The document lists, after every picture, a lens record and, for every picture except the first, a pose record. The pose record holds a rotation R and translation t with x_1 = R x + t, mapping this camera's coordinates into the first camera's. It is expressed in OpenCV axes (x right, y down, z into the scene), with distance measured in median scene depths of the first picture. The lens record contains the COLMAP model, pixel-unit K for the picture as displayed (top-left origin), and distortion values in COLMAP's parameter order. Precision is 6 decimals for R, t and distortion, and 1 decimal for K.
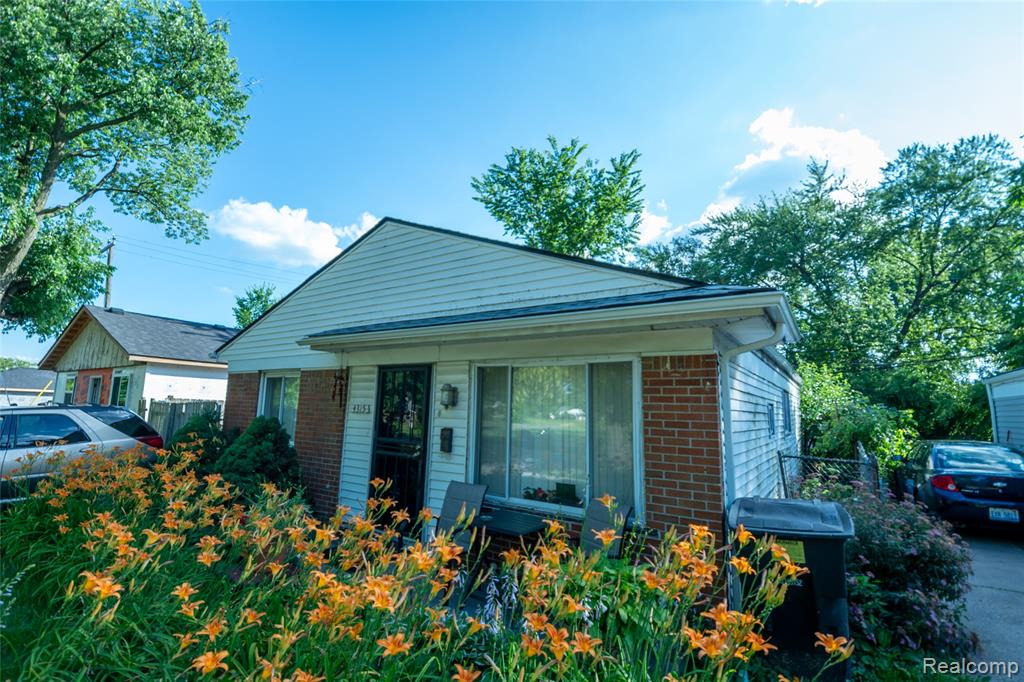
lens RADIAL K [[447.2, 0, 501.1], [0, 447.2, 337.7], [0, 0, 1]] dist [0.004076, -0.014636]
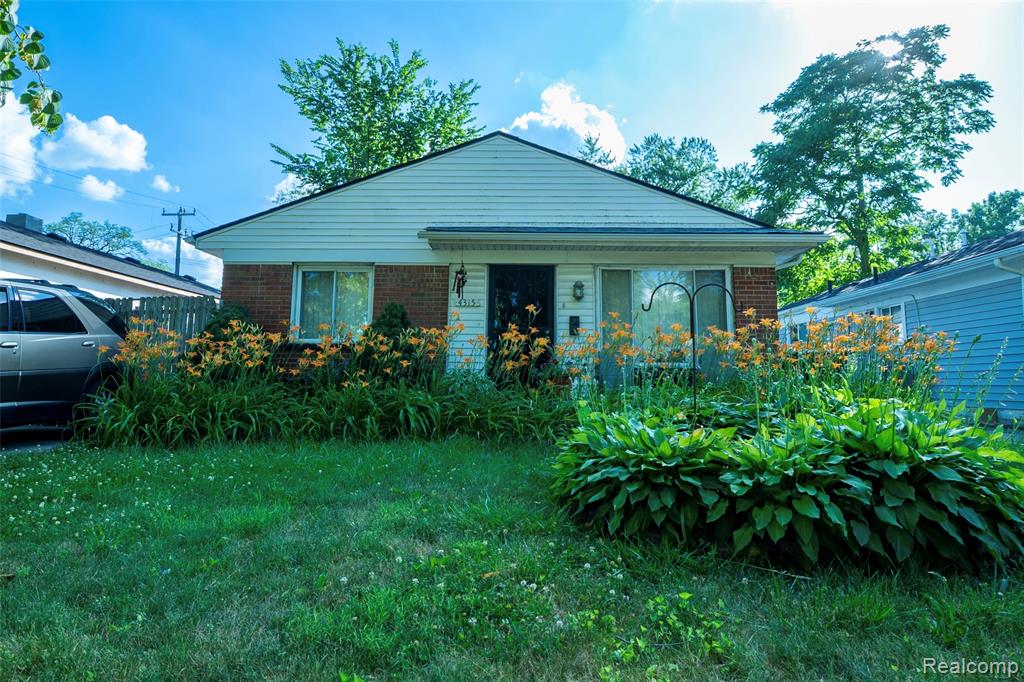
lens RADIAL K [[566.7, 0, 512.4], [0, 566.7, 298.8], [0, 0, 1]] dist [-0.000380, -0.000355]
pose [[0.849536, 0.068733, 0.523033, -1.074934], [-0.073517, 0.997226, -0.011638, 0.180055], [-0.522382, -0.028565, 0.852233, -0.254141]]
